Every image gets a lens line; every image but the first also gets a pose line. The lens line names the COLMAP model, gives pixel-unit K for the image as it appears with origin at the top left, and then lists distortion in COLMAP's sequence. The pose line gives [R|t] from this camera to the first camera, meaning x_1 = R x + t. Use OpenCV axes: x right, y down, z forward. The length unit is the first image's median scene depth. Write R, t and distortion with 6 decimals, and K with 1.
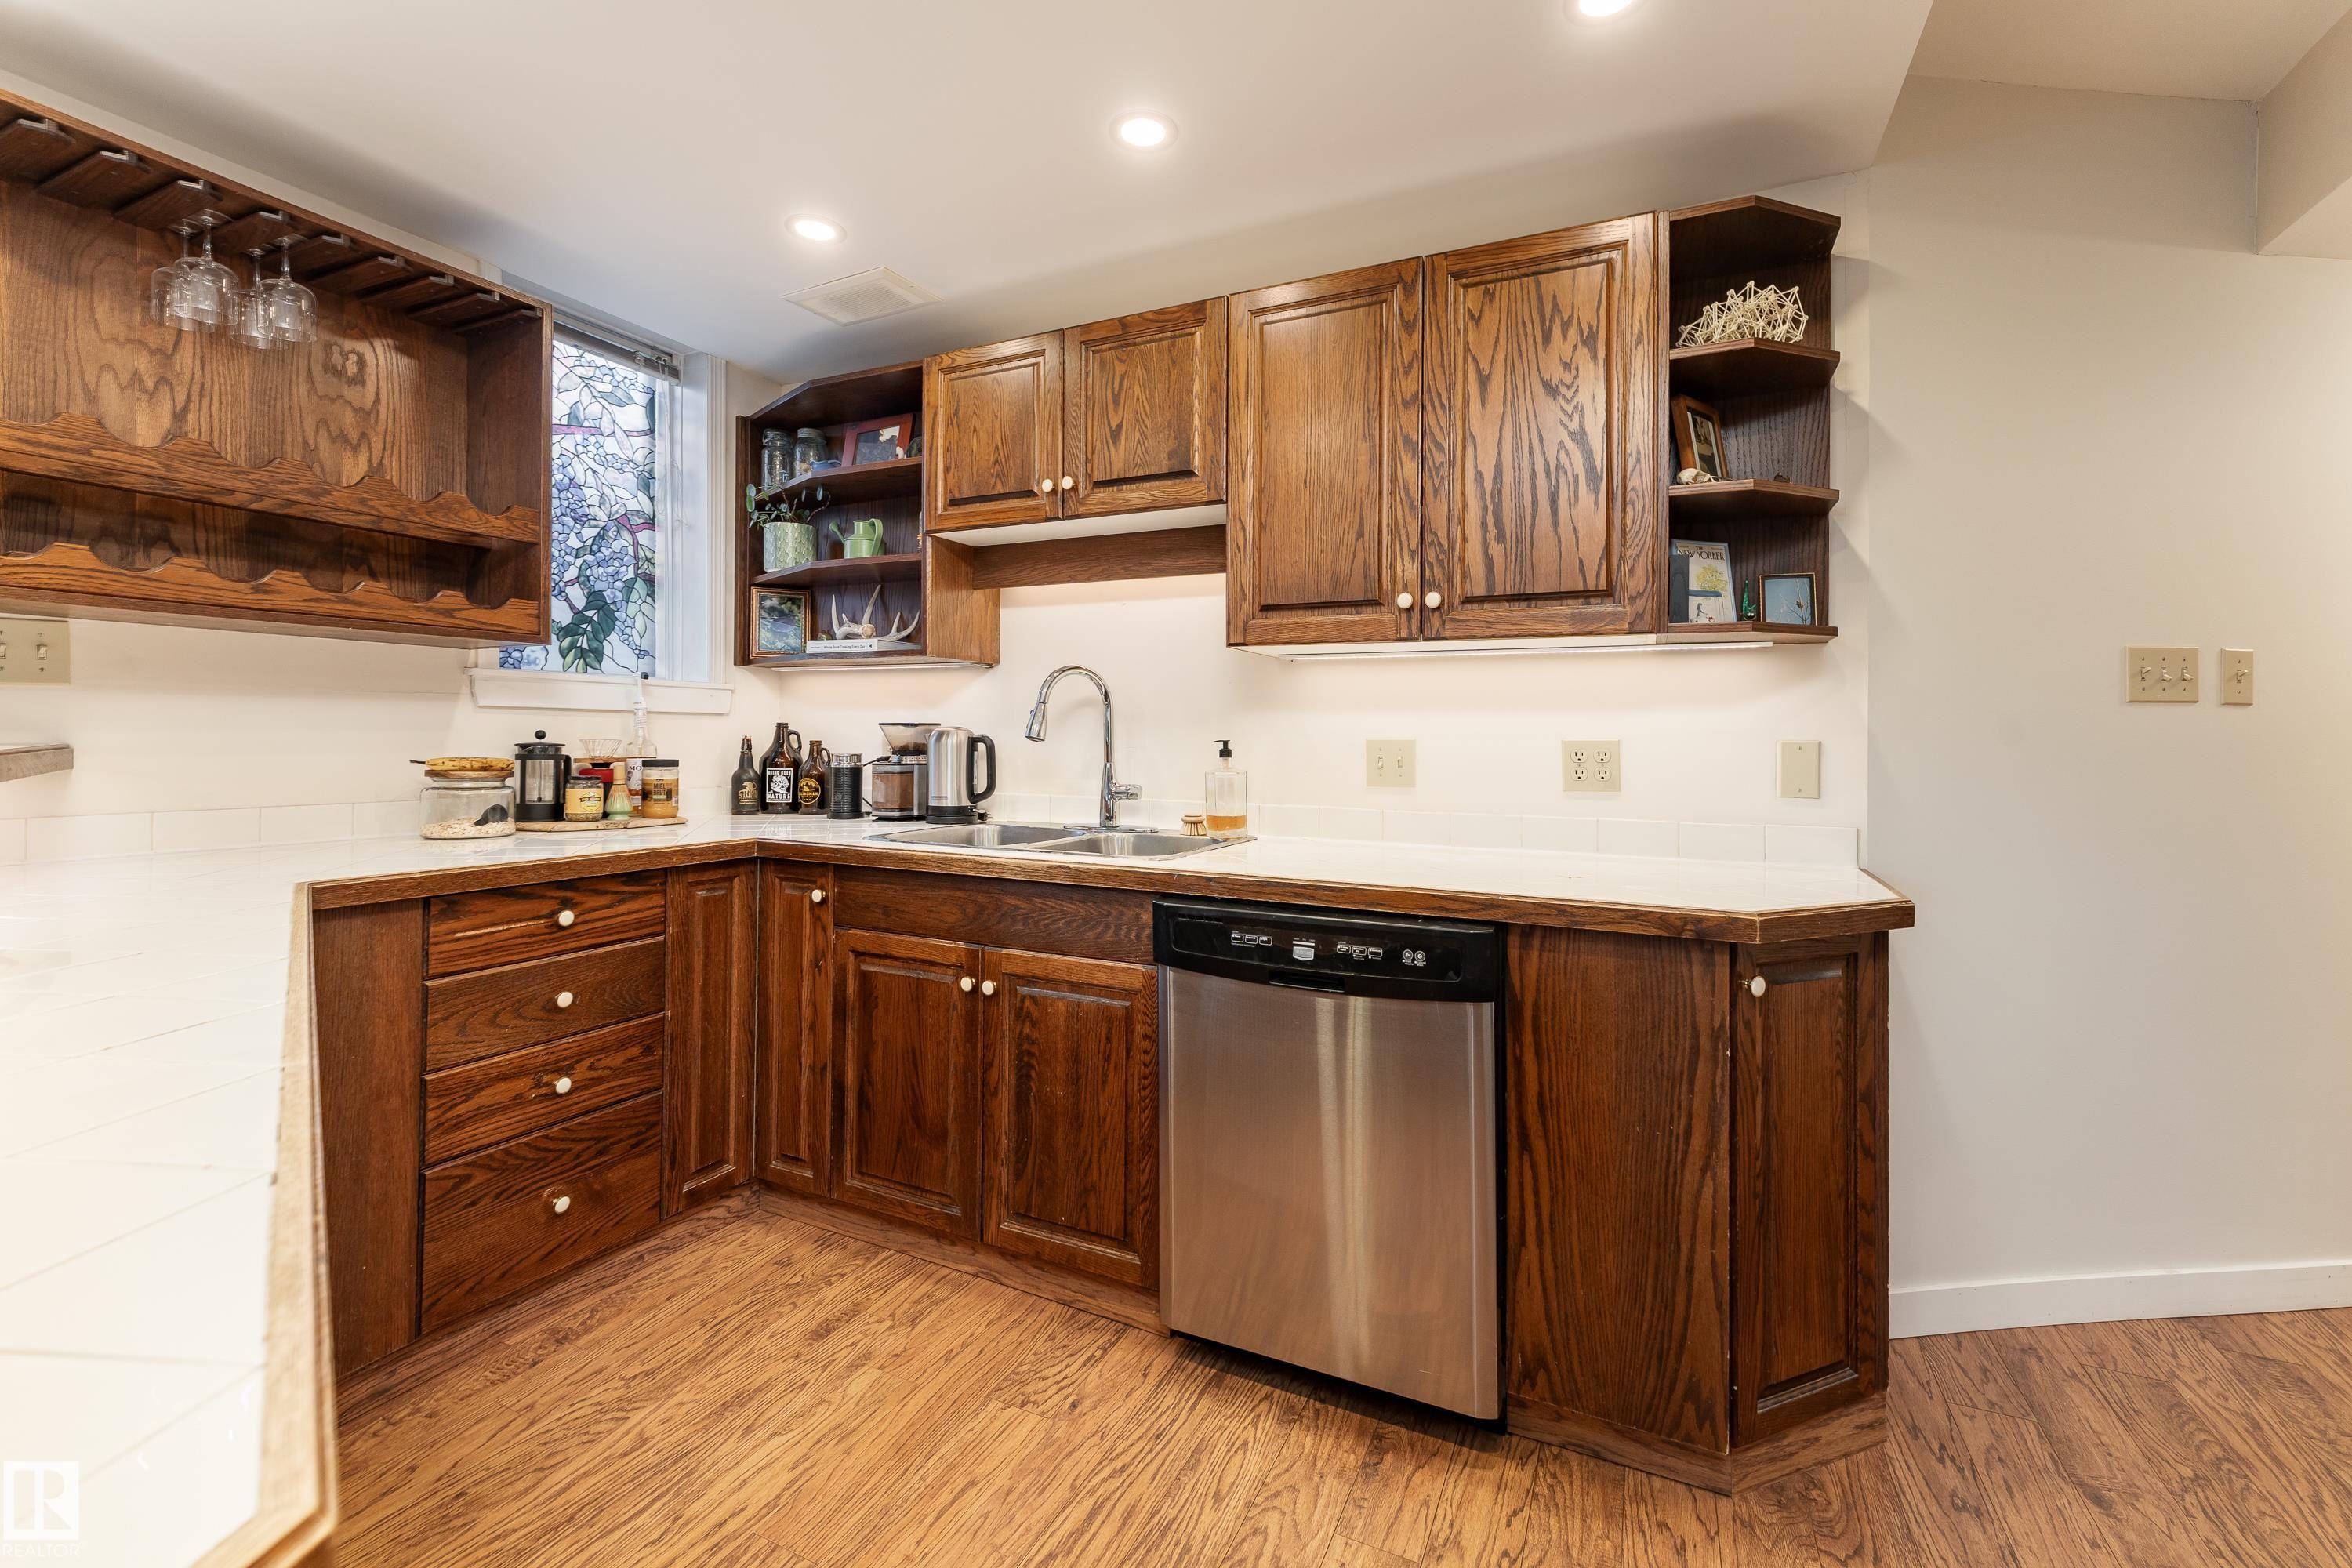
lens RADIAL K [[977.2, 0, 1196.2], [0, 977.2, 724.5], [0, 0, 1]] dist [0.004296, -0.001247]
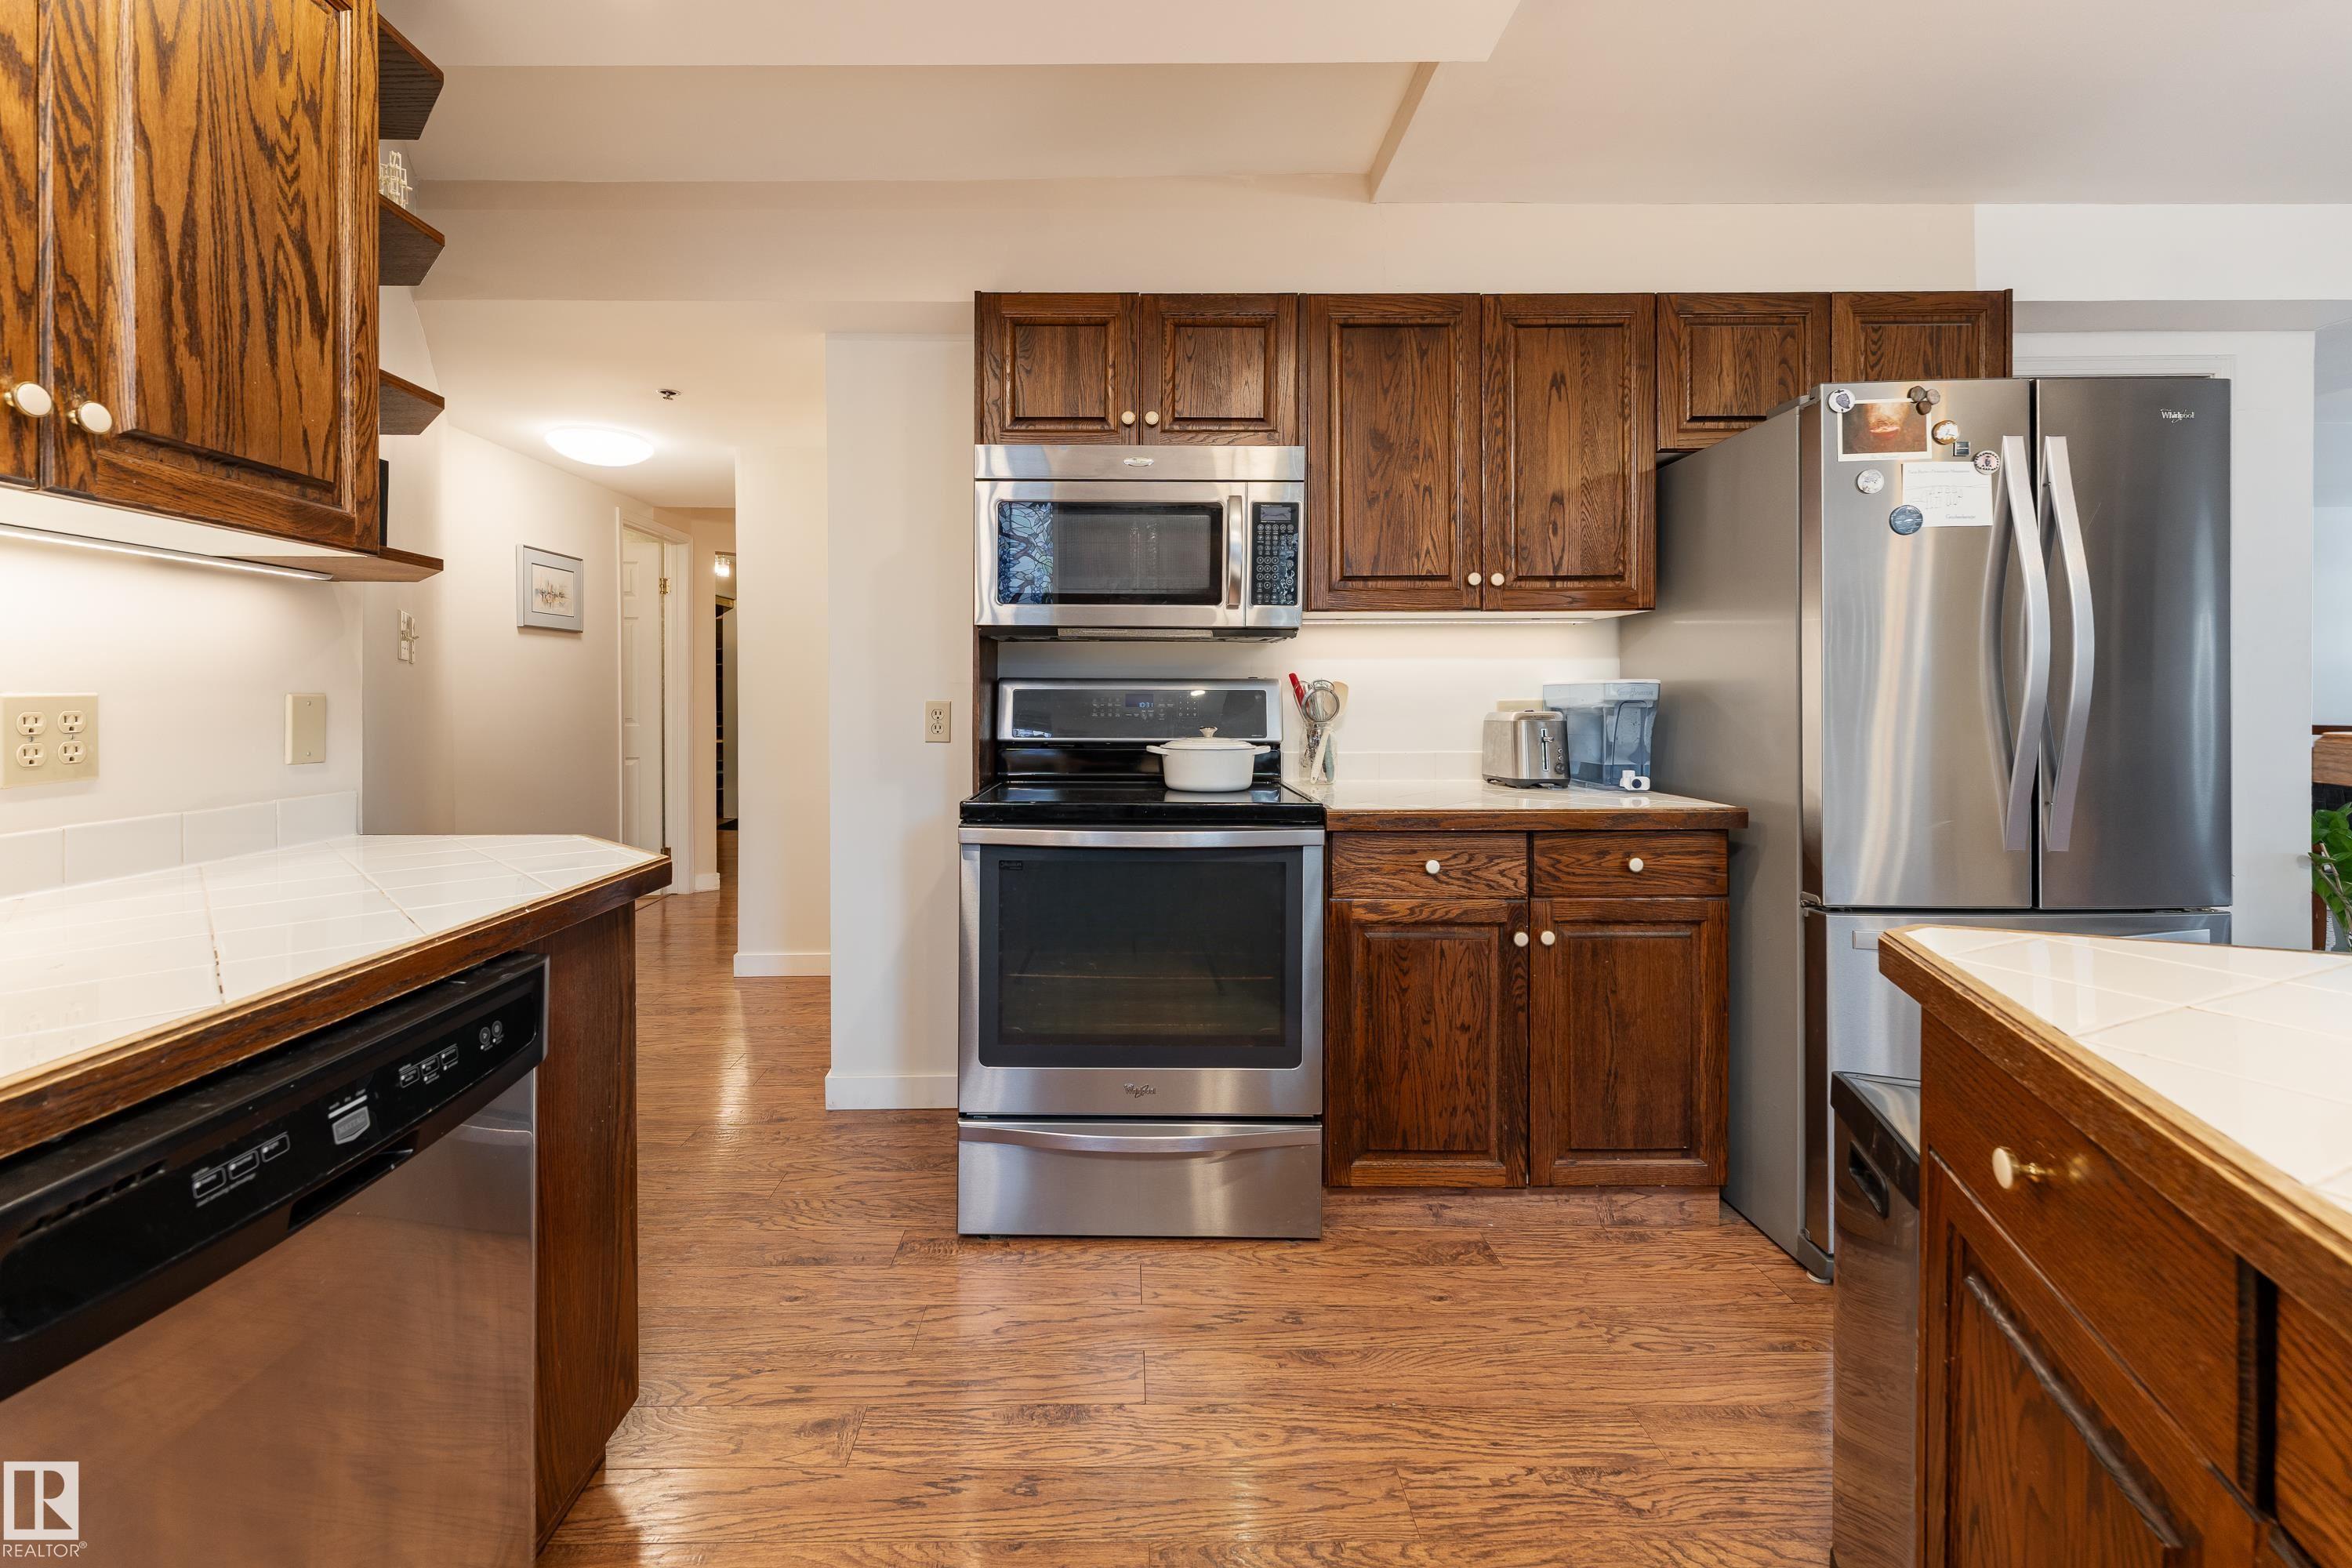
lens RADIAL K [[977.2, 0, 1134.0], [0, 977.2, 708.5], [0, 0, 1]] dist [0.004296, -0.001247]
pose [[-0.425337, -0.016229, 0.904890, -0.441935], [-0.009869, 0.999863, 0.013293, 0.008877], [-0.904981, -0.003276, -0.425439, 0.732889]]
